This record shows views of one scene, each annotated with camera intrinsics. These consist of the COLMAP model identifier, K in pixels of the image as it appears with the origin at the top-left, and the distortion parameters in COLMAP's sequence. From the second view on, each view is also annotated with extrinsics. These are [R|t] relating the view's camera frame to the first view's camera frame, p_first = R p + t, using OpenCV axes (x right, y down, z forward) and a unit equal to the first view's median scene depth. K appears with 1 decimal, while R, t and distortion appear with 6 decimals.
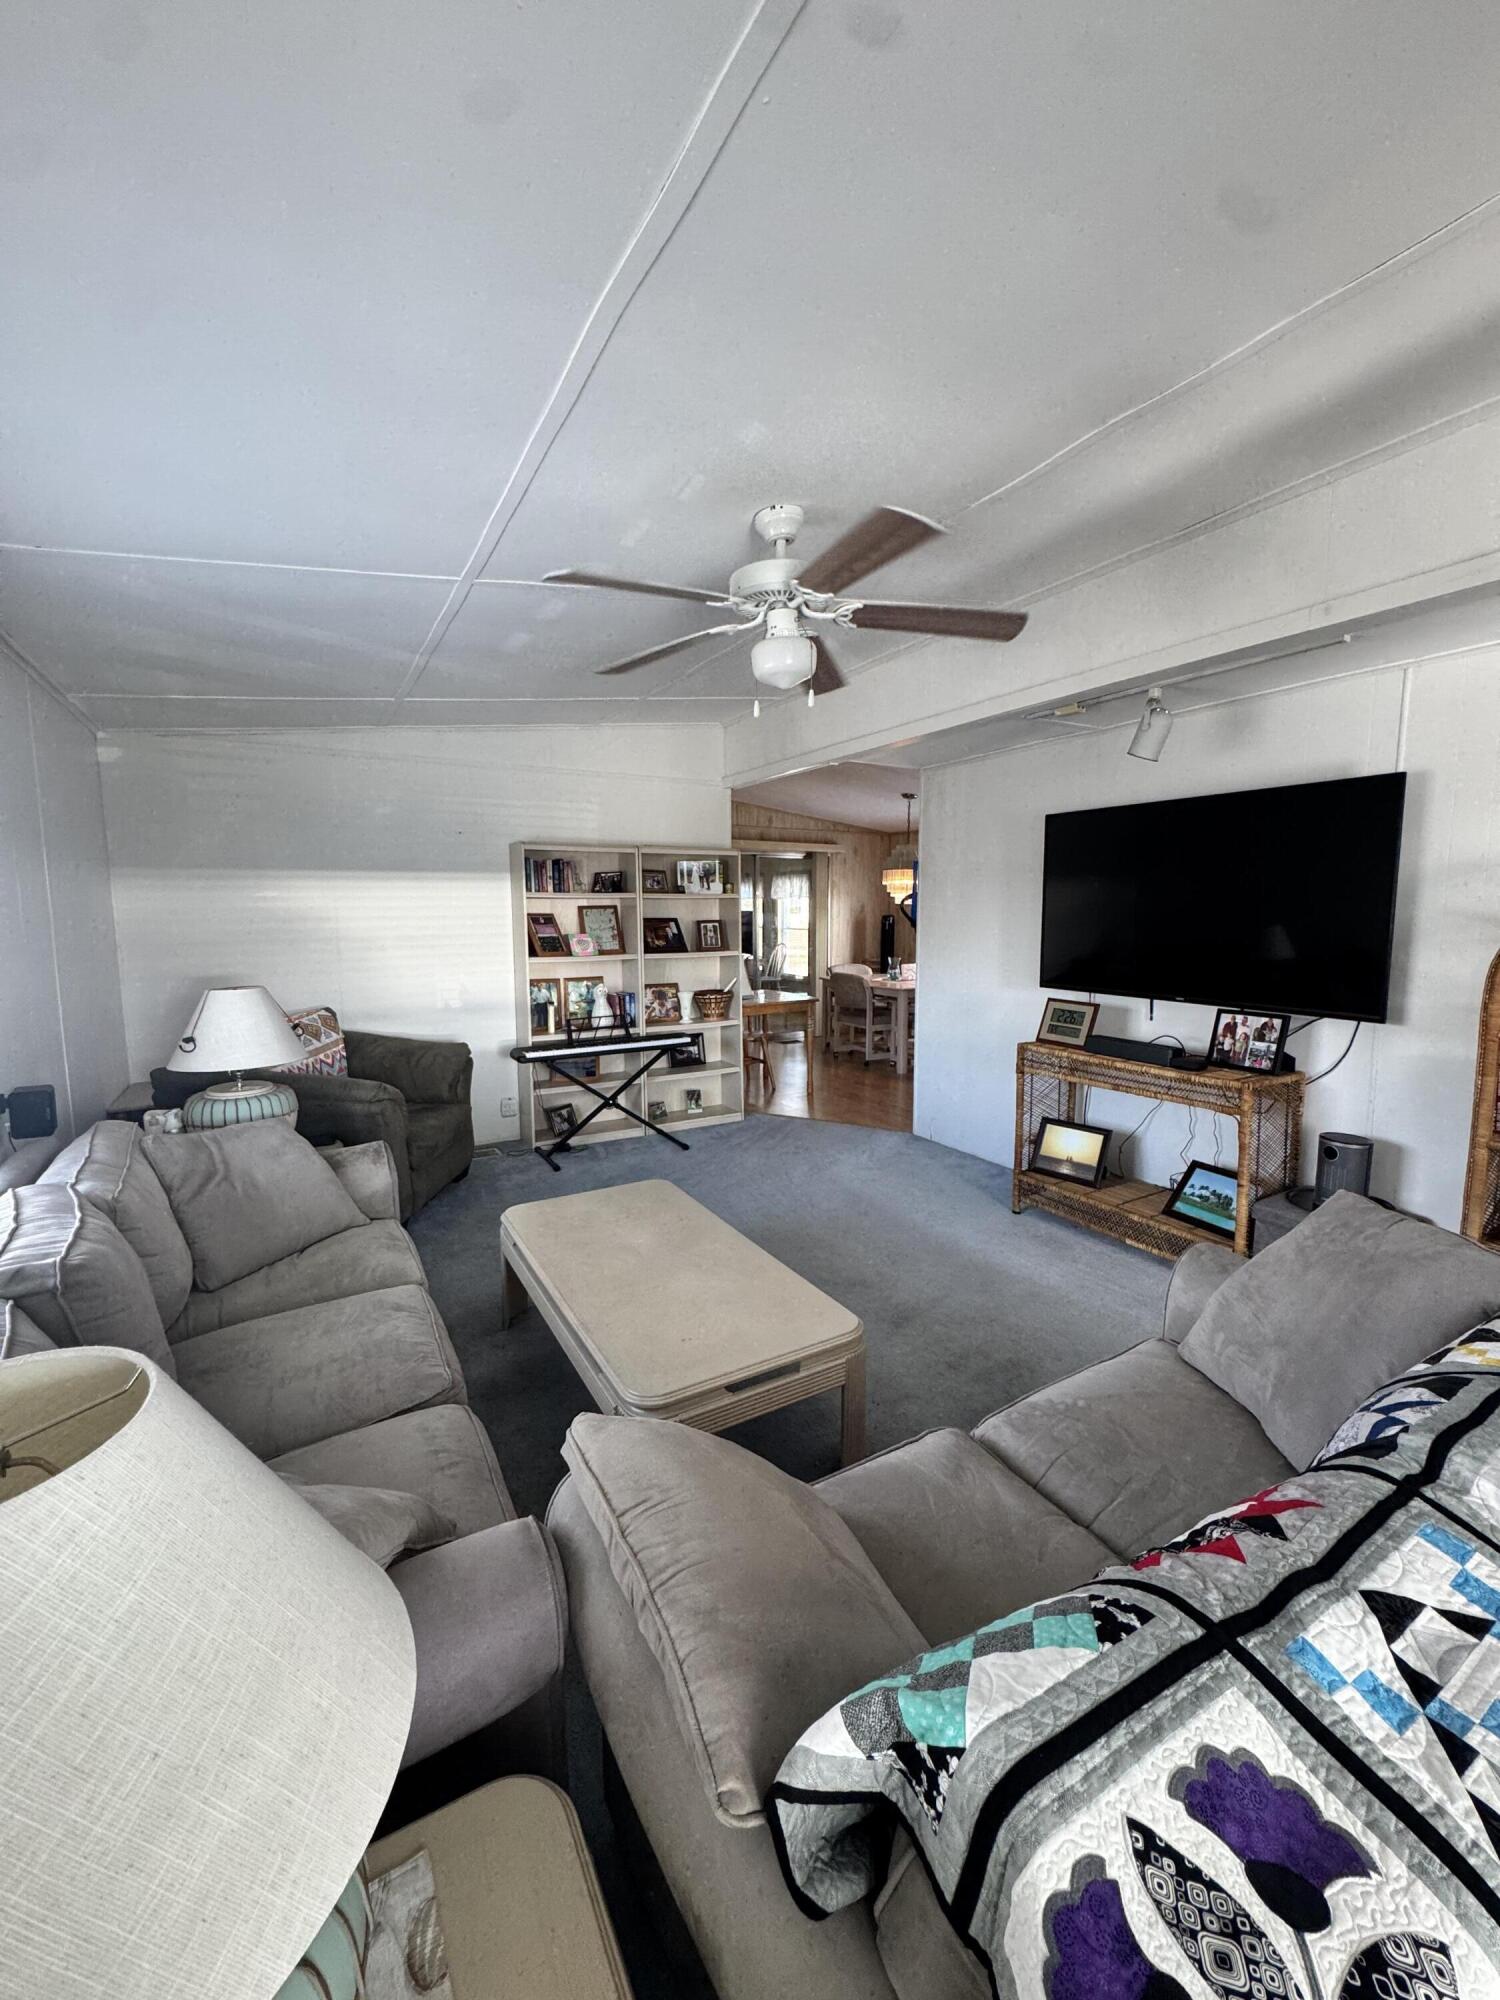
lens RADIAL K [[800.6, 0, 750.0], [0, 800.6, 1000.0], [0, 0, 1]] dist [-0.001843, -0.000054]
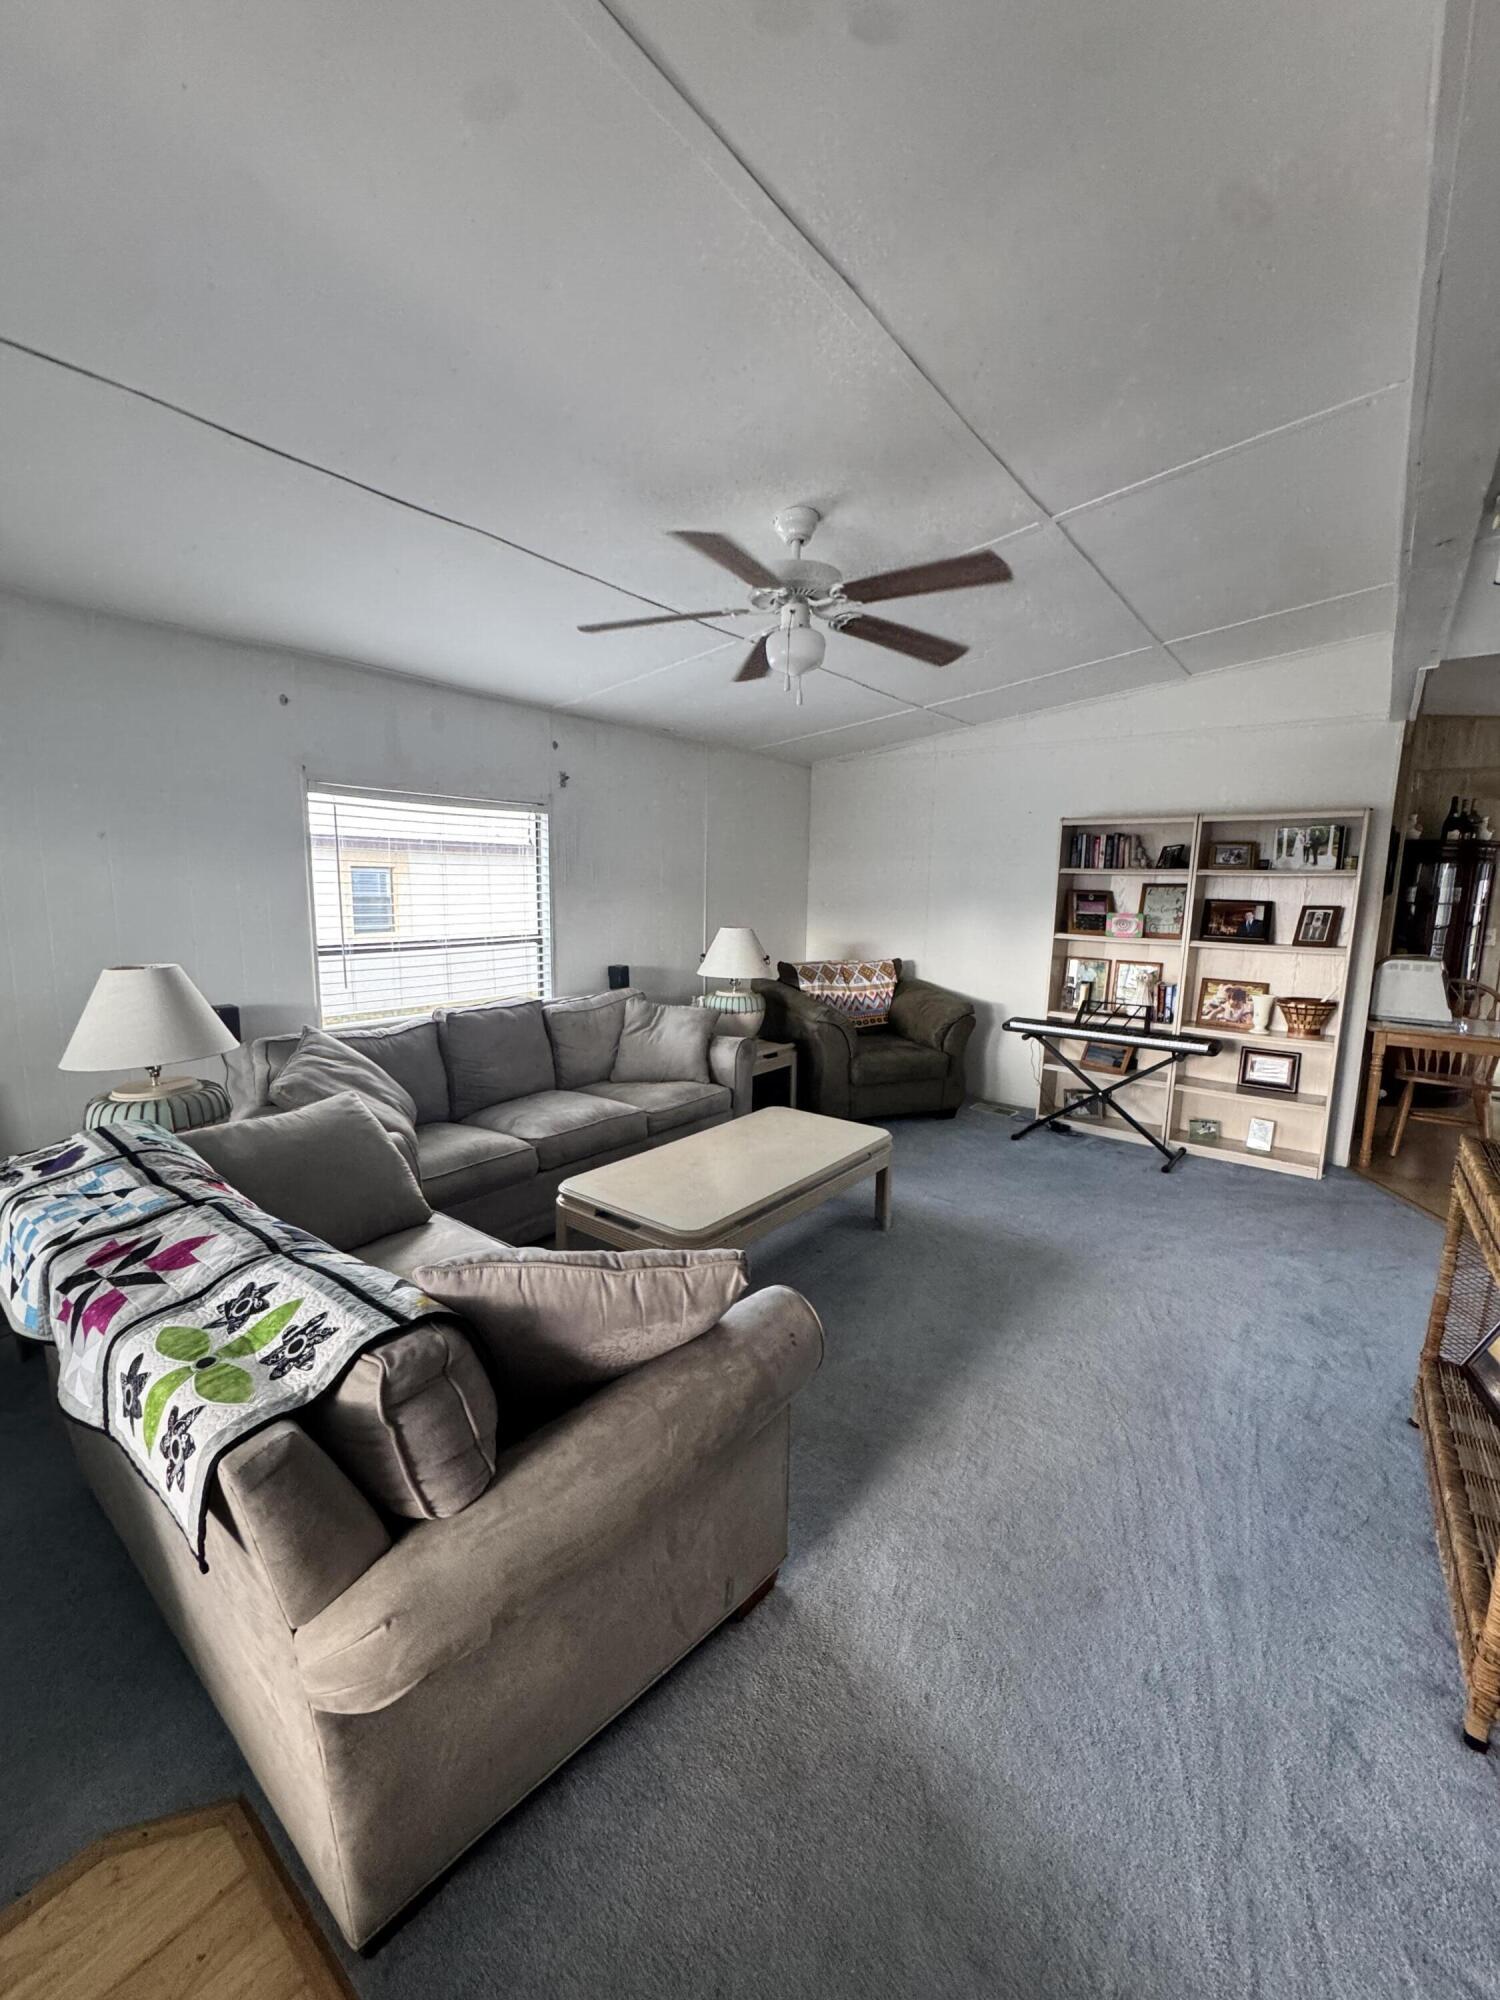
lens RADIAL K [[800.6, 0, 750.0], [0, 800.6, 1000.0], [0, 0, 1]] dist [-0.001843, -0.000054]
pose [[0.375686, 0.148524, -0.914768, 0.497105], [-0.127646, 0.985959, 0.107659, -0.028044], [0.917914, 0.076321, 0.389369, 0.248985]]
